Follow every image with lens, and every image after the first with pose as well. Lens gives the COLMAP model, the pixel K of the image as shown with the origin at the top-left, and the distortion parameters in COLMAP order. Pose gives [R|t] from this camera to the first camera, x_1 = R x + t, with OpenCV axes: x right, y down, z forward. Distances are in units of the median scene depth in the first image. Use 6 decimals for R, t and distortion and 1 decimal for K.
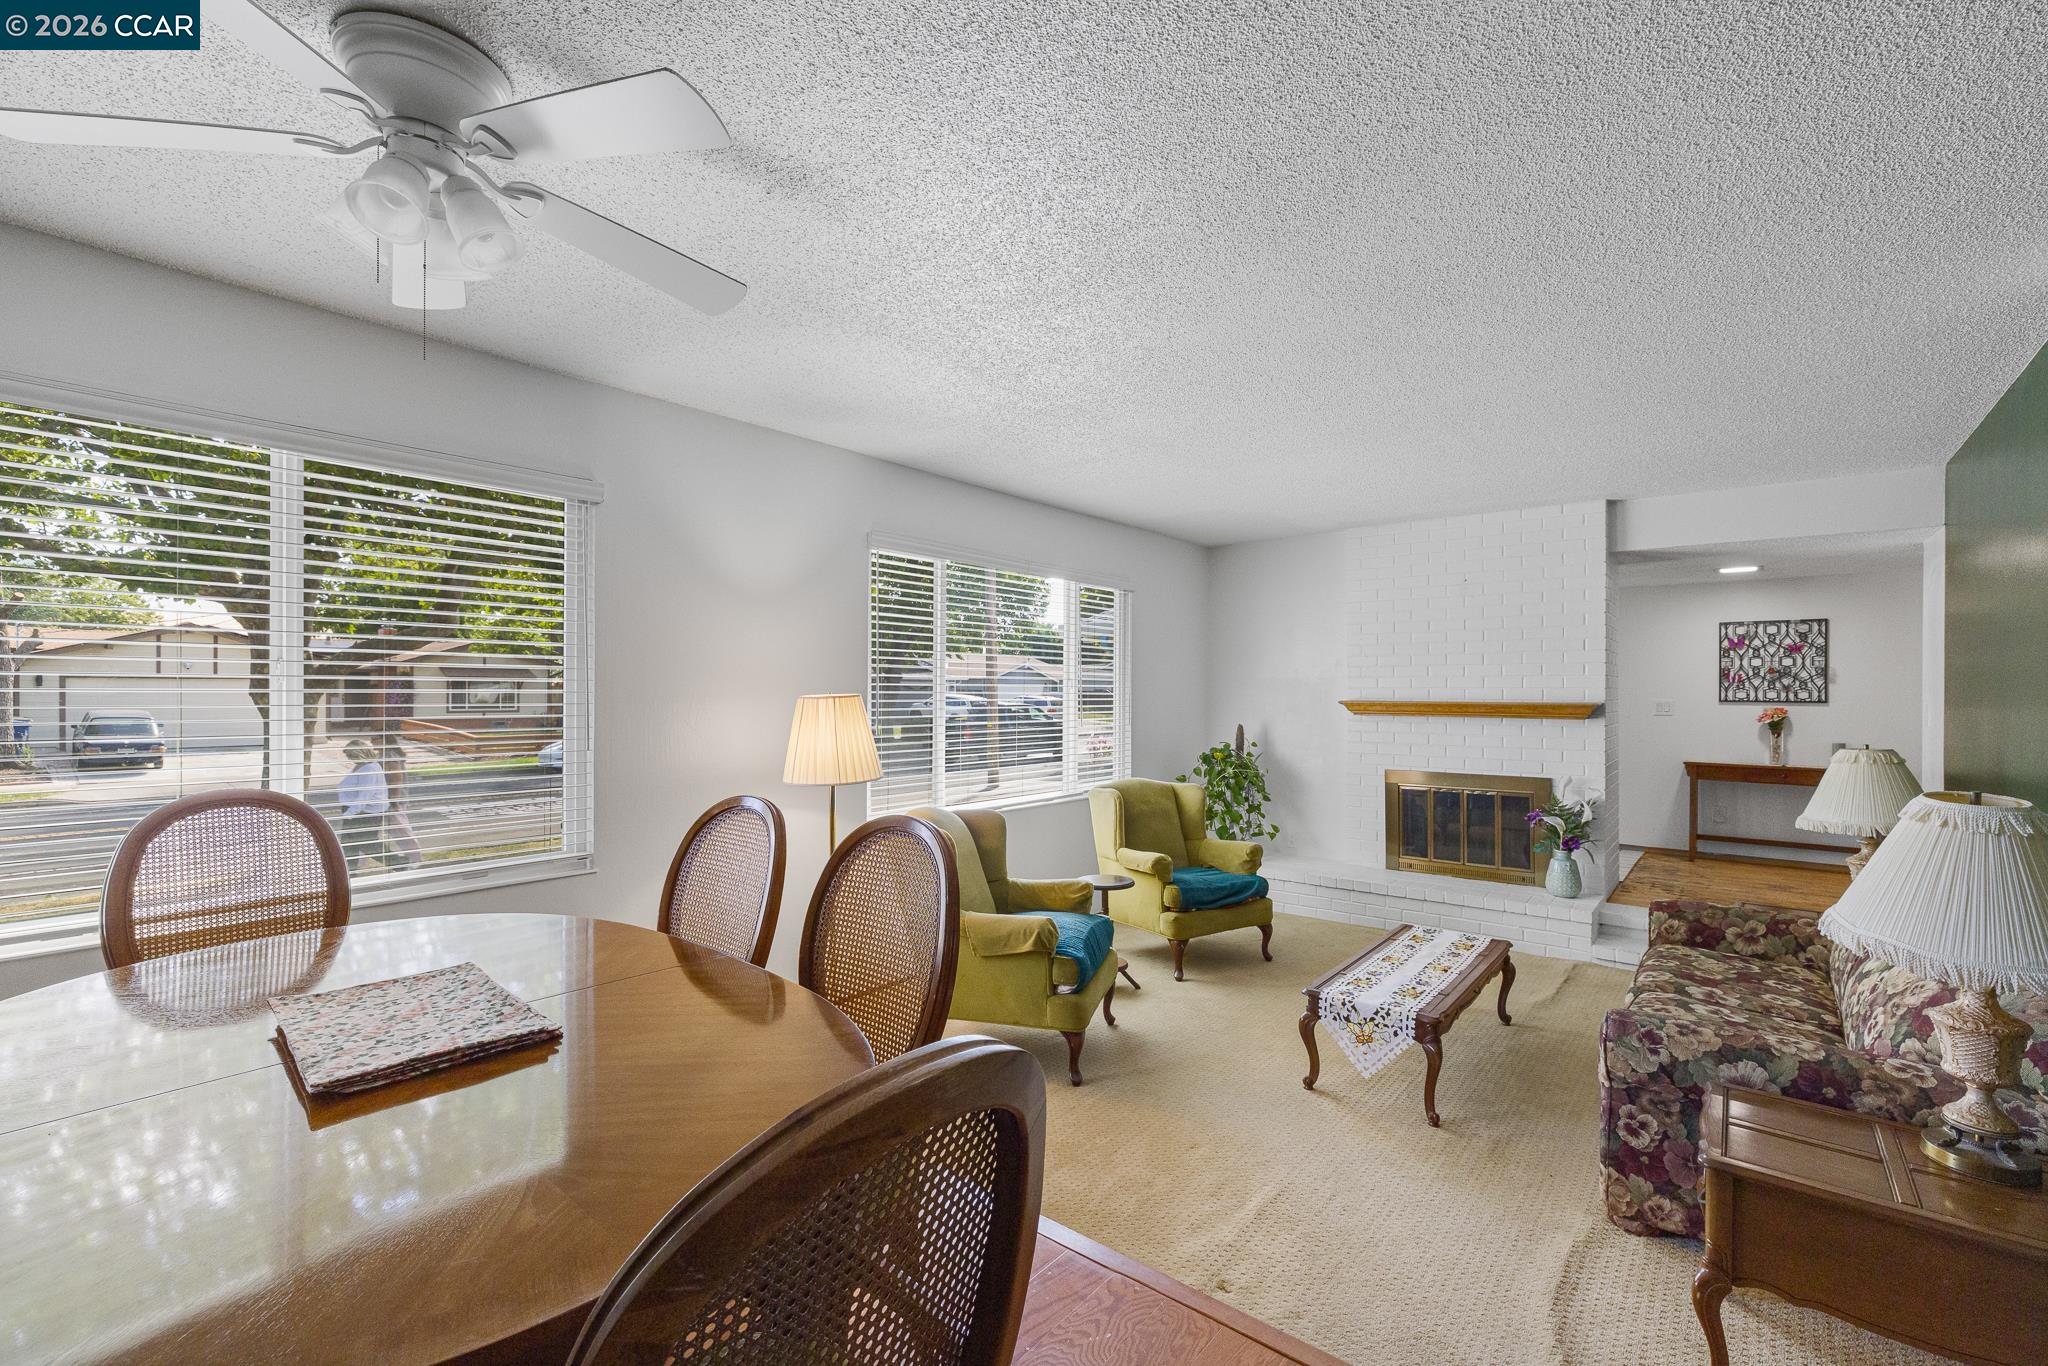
lens RADIAL K [[897.7, 0, 1024.0], [0, 897.7, 683.0], [0, 0, 1]] dist [-0.001277, -0.000056]
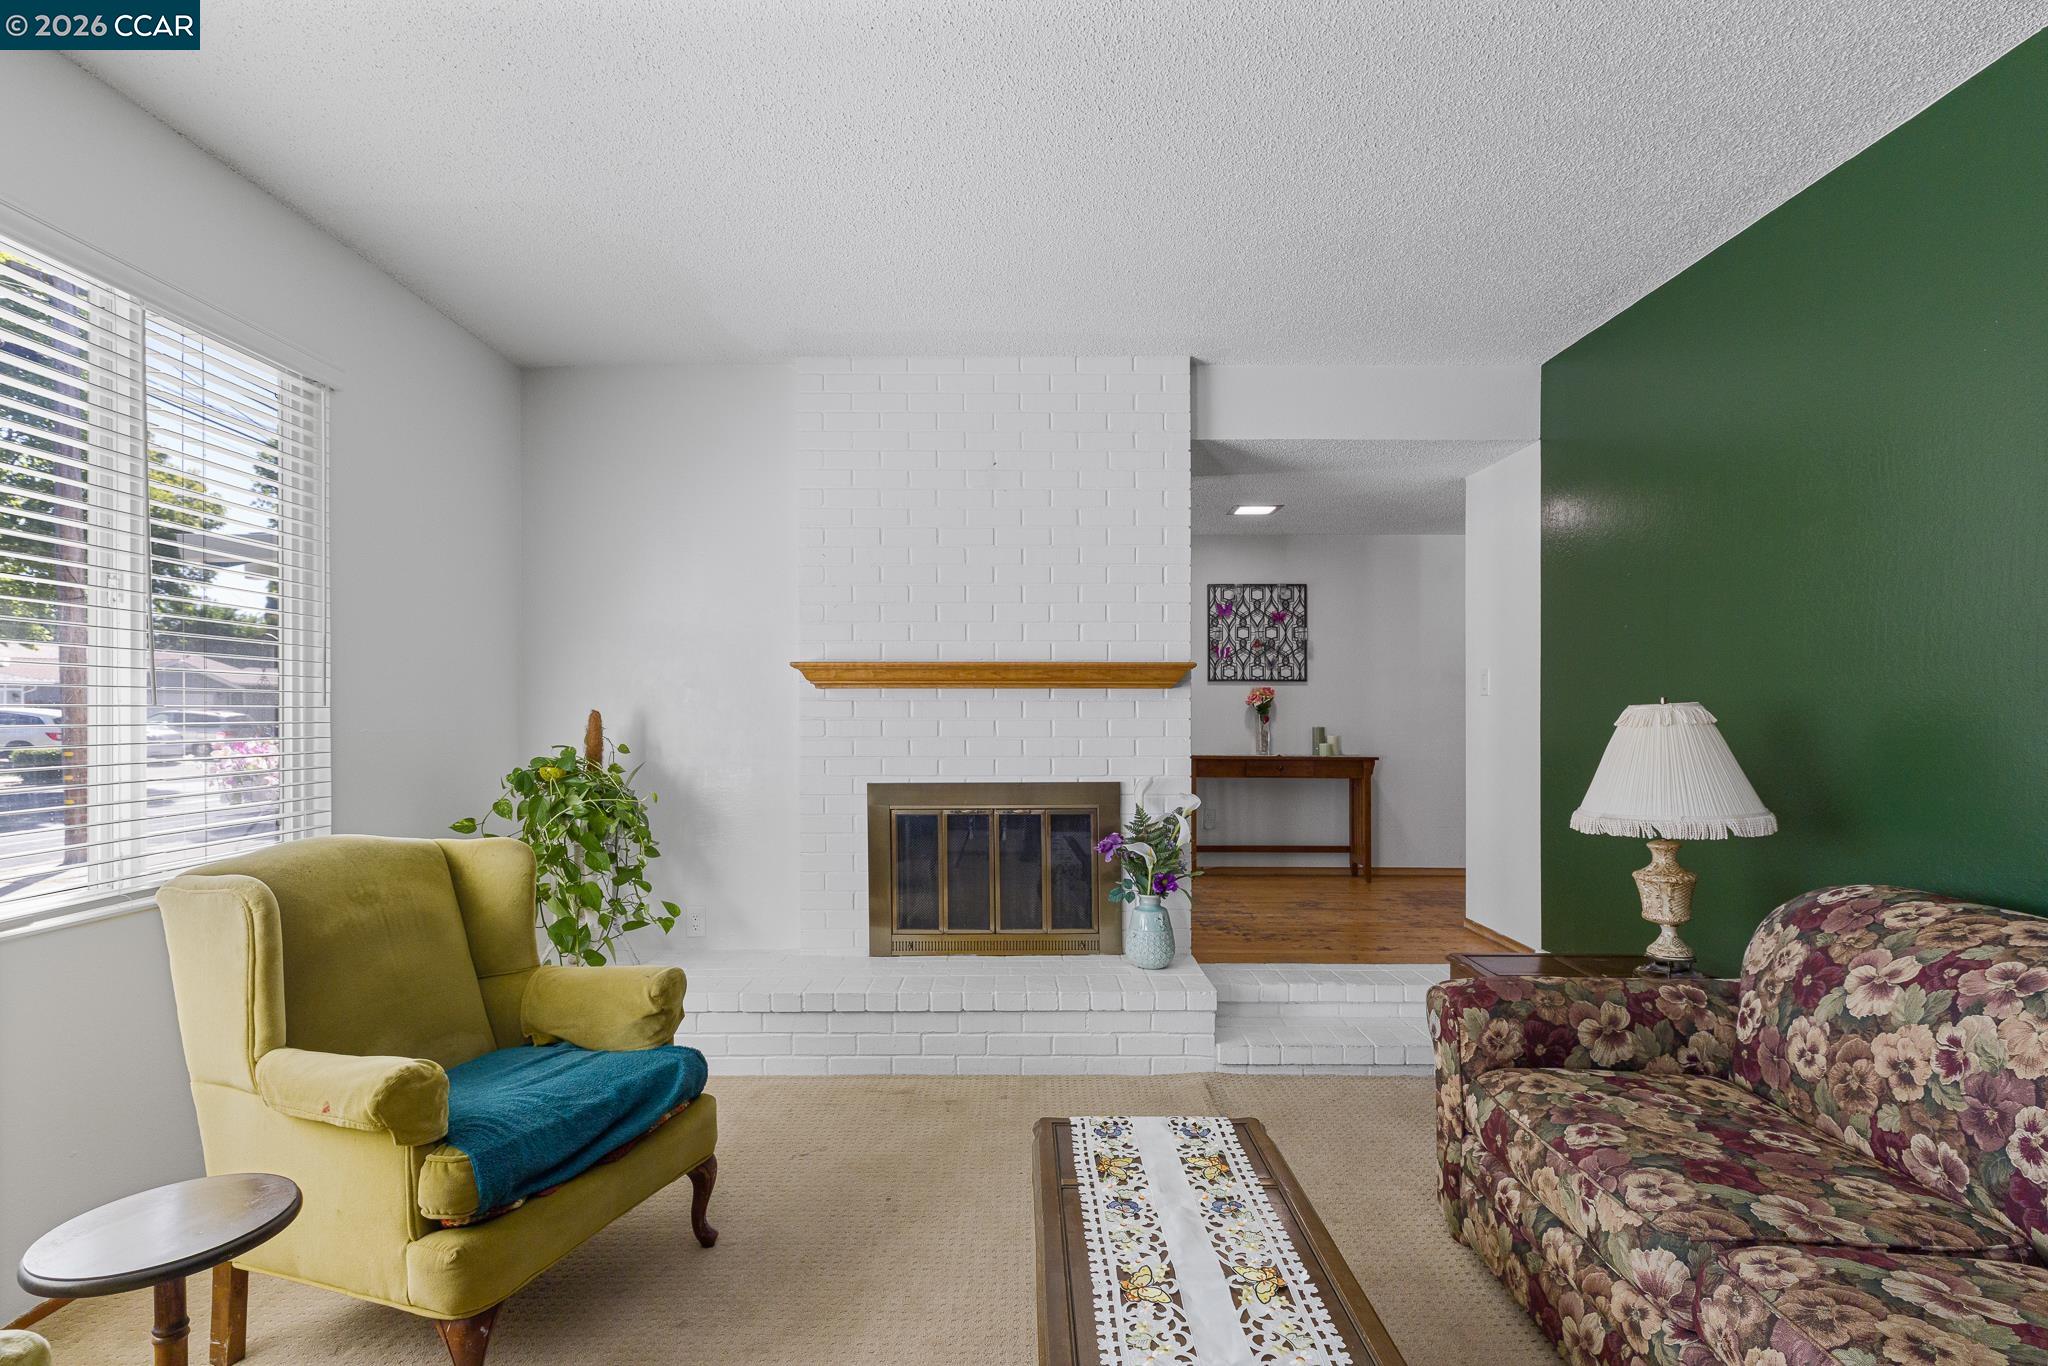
lens RADIAL K [[1001.0, 0, 1025.4], [0, 1001.0, 715.2], [0, 0, 1]] dist [-0.002182, -0.000111]
pose [[0.768699, -0.006252, 0.639580, 0.079225], [-0.002895, 0.999908, 0.013253, 0.048695], [-0.639604, -0.012039, 0.768610, 0.490172]]
